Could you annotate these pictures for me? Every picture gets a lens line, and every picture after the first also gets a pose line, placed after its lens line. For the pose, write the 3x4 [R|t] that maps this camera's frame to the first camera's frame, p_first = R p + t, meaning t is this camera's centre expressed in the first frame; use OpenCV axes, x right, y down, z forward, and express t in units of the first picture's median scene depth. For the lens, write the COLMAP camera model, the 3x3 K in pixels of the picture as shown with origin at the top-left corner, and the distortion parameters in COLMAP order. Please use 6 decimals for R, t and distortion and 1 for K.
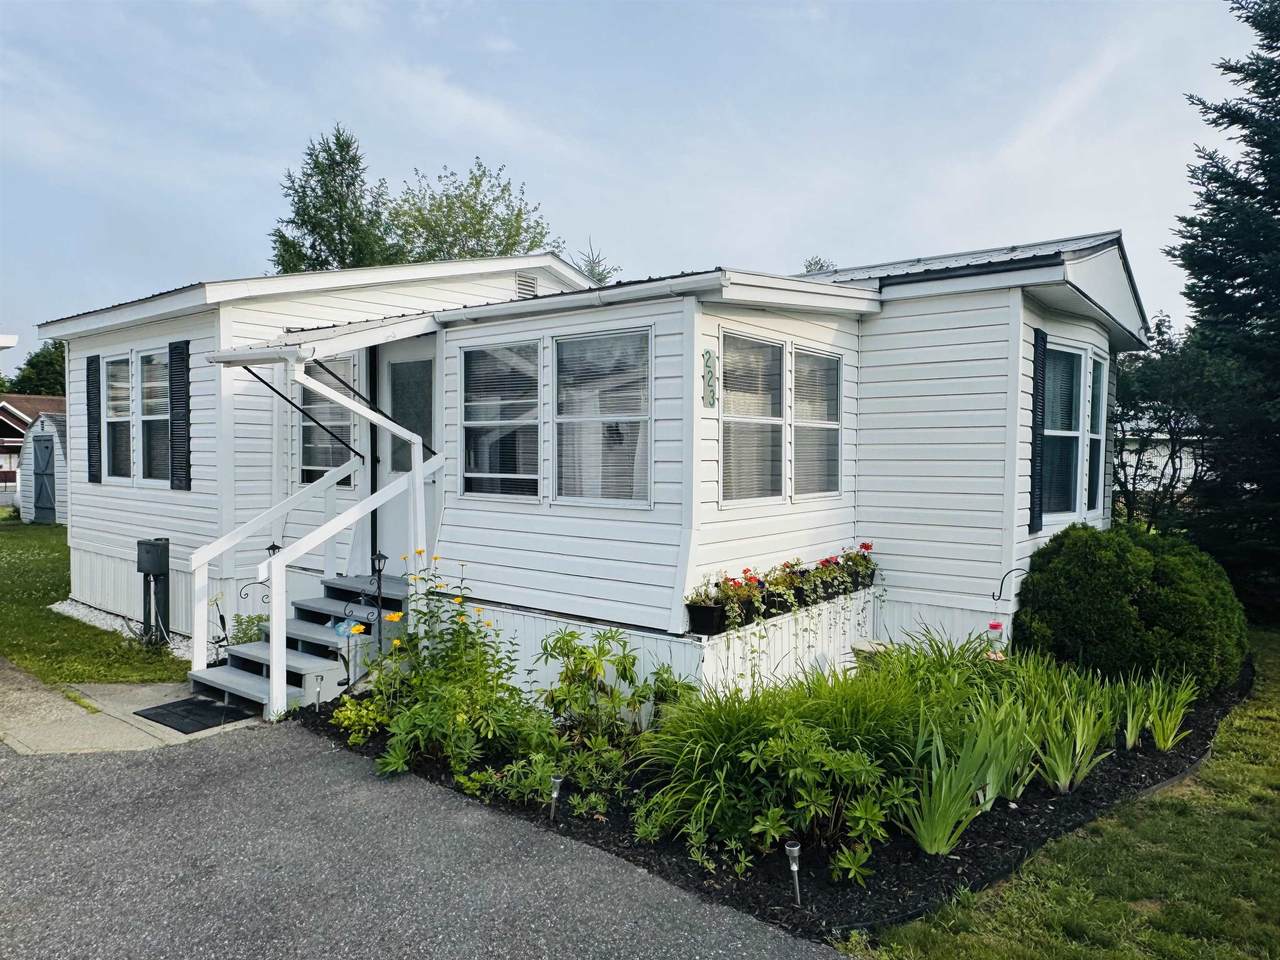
lens RADIAL K [[828.6, 0, 640.0], [0, 828.6, 480.0], [0, 0, 1]] dist [-0.006615, -0.001818]
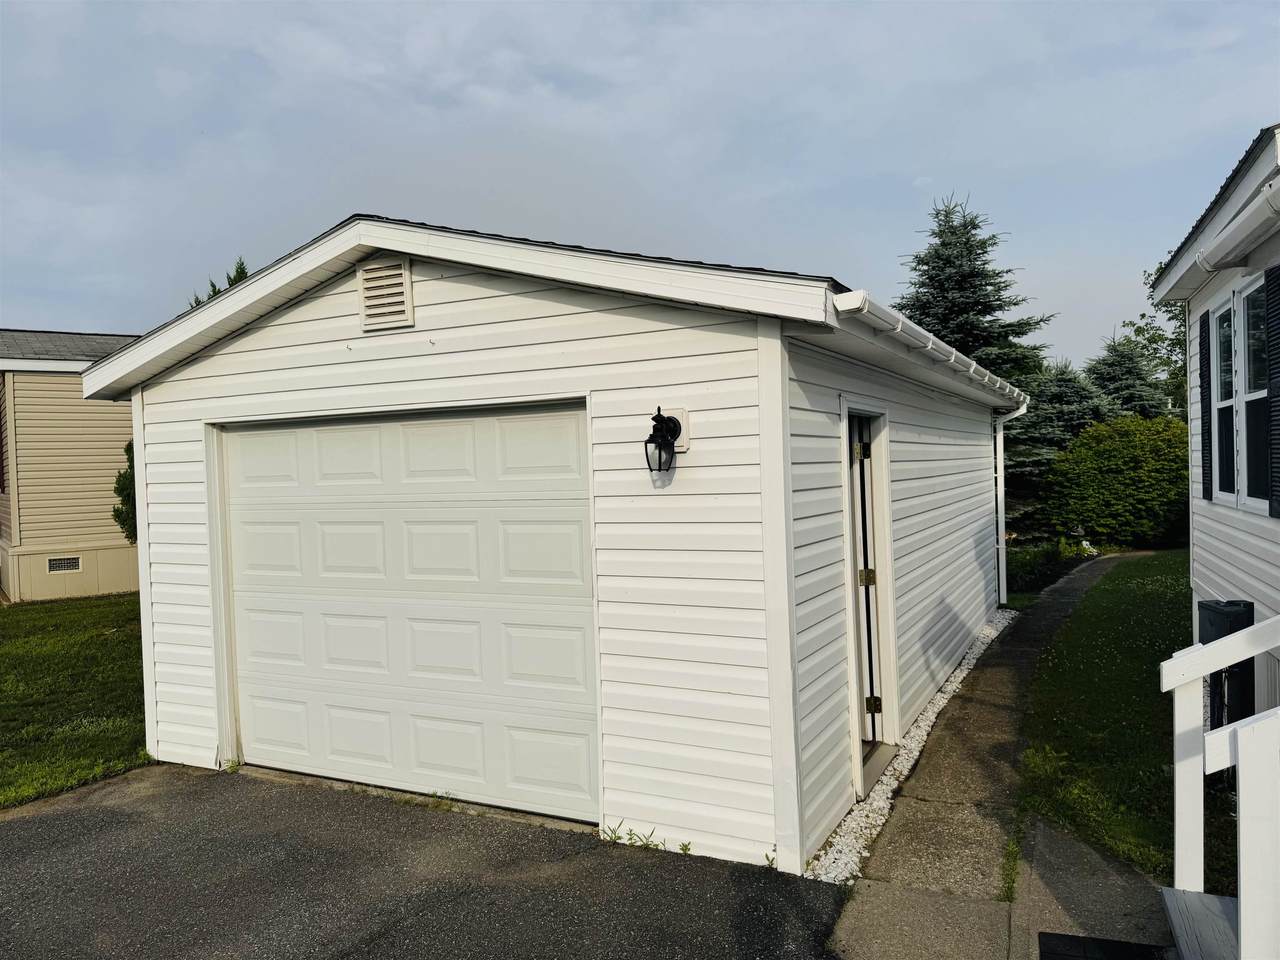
lens RADIAL K [[903.0, 0, 640.0], [0, 903.0, 480.0], [0, 0, 1]] dist [0.047583, -0.091995]
pose [[0.253299, -0.000040, -0.967388, -0.080224], [0.000241, 1.000000, 0.000022, -0.018496], [0.967388, -0.000238, 0.253299, 0.496532]]
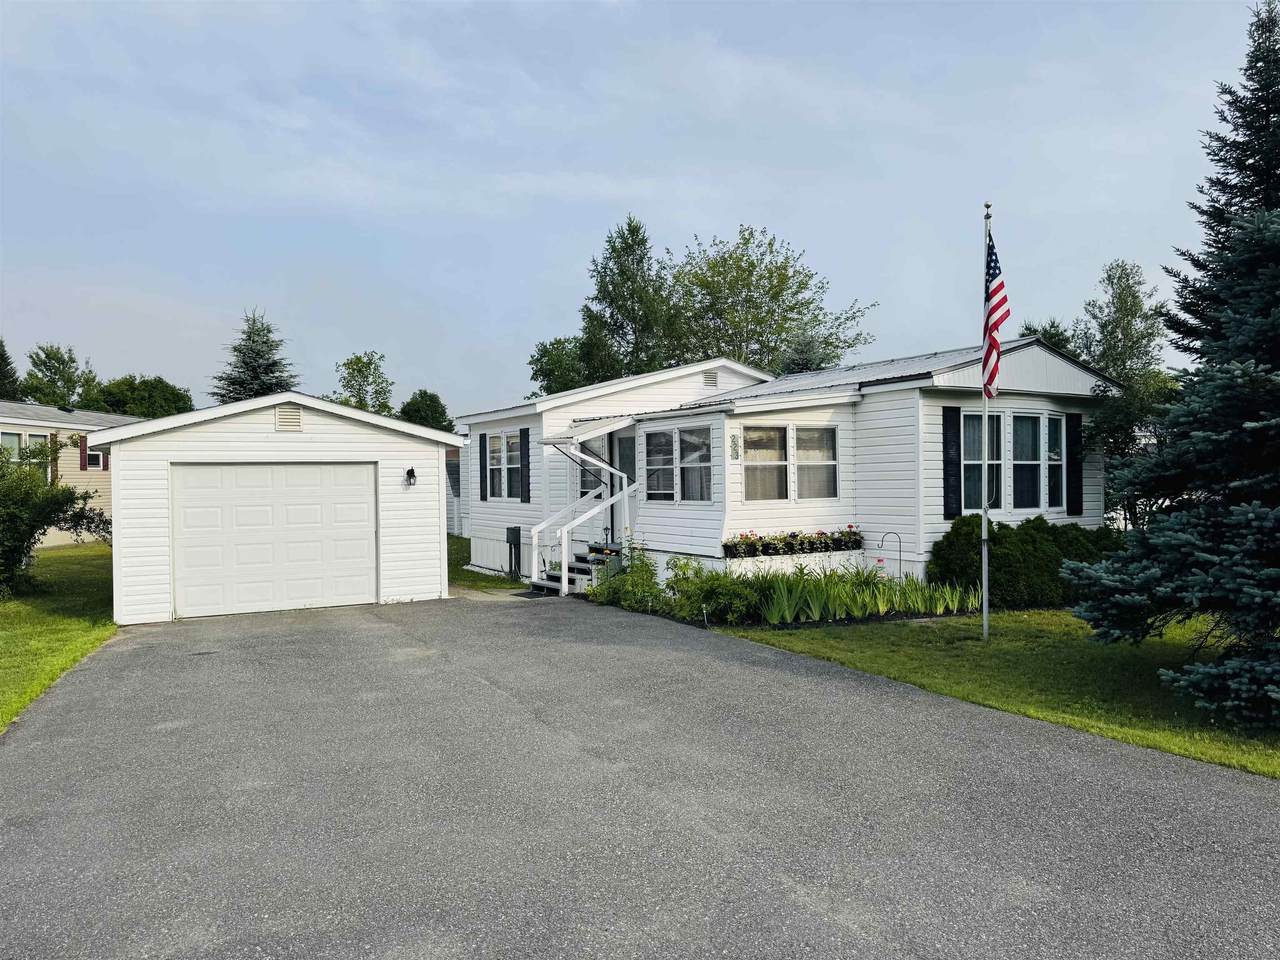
lens RADIAL K [[903.0, 0, 640.0], [0, 903.0, 480.0], [0, 0, 1]] dist [0.047583, -0.091995]
pose [[0.932807, -0.020529, -0.359790, 0.565000], [0.009923, 0.999461, -0.031303, 0.033490], [0.360239, 0.025629, 0.932508, -1.083744]]
